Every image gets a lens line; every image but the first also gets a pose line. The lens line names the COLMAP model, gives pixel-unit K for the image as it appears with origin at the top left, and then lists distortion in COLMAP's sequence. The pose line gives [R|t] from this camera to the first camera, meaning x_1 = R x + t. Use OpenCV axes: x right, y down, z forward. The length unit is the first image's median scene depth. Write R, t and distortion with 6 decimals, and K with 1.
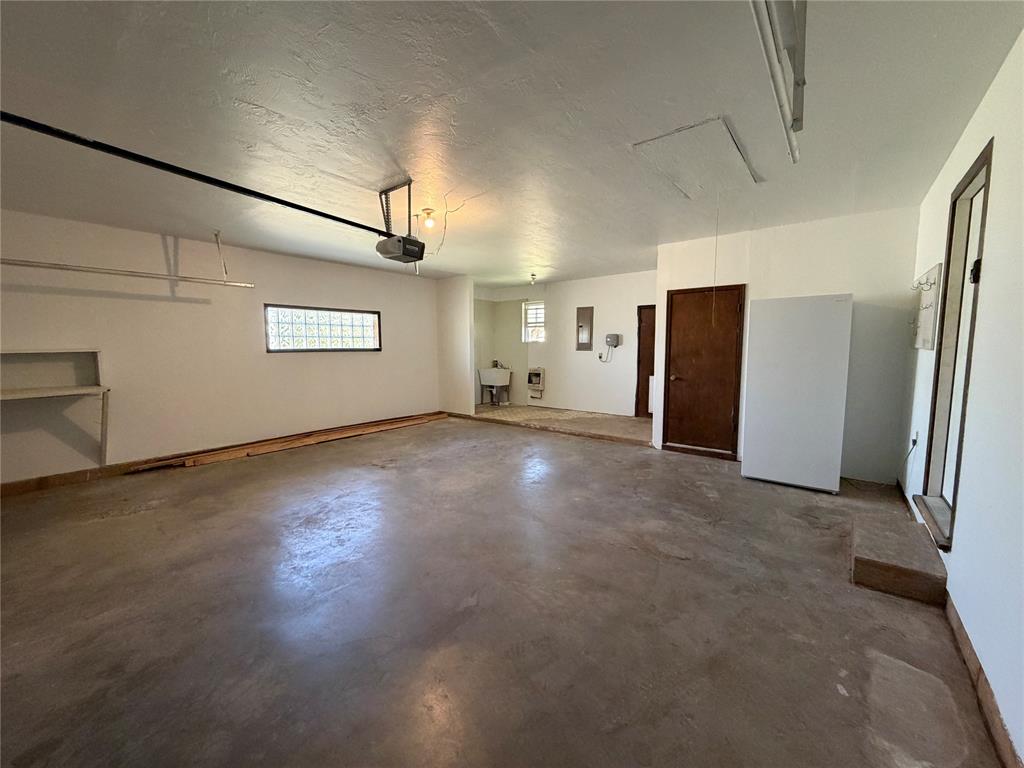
lens RADIAL K [[408.7, 0, 512.3], [0, 408.7, 387.2], [0, 0, 1]] dist [0.001944, -0.000258]
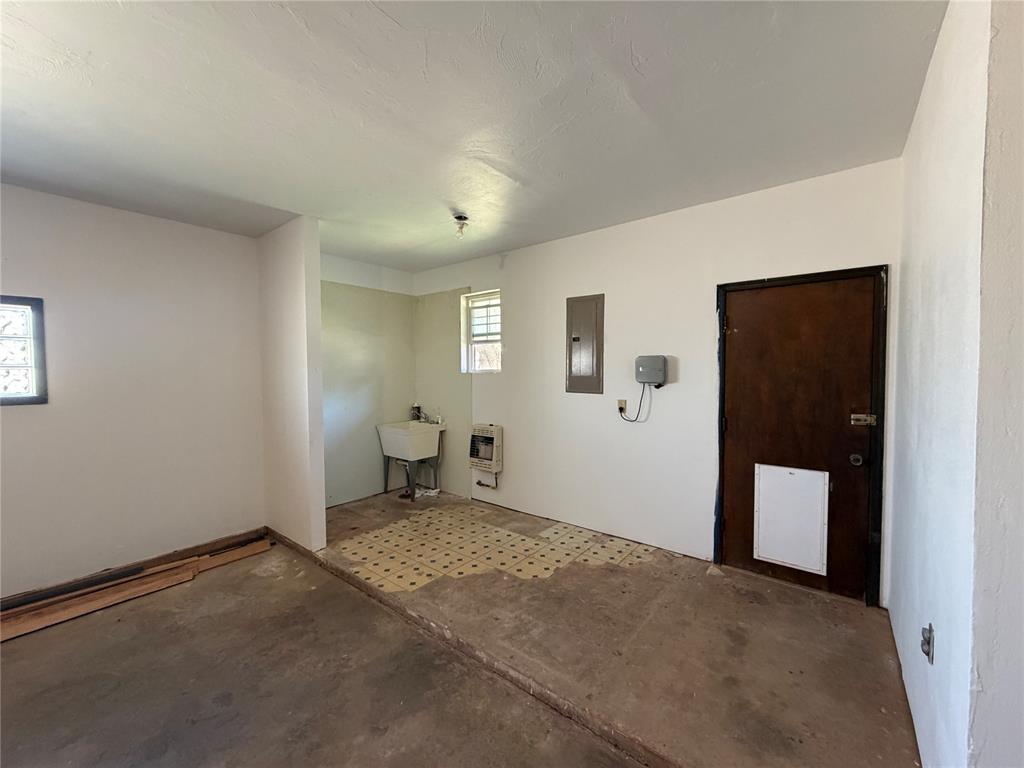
lens RADIAL K [[408.7, 0, 510.9], [0, 408.7, 382.1], [0, 0, 1]] dist [0.001944, -0.000258]
pose [[0.999993, -0.003638, -0.000385, 0.088536], [0.003605, 0.997782, -0.066472, -0.066499], [0.000626, 0.066470, 0.997788, 0.510596]]
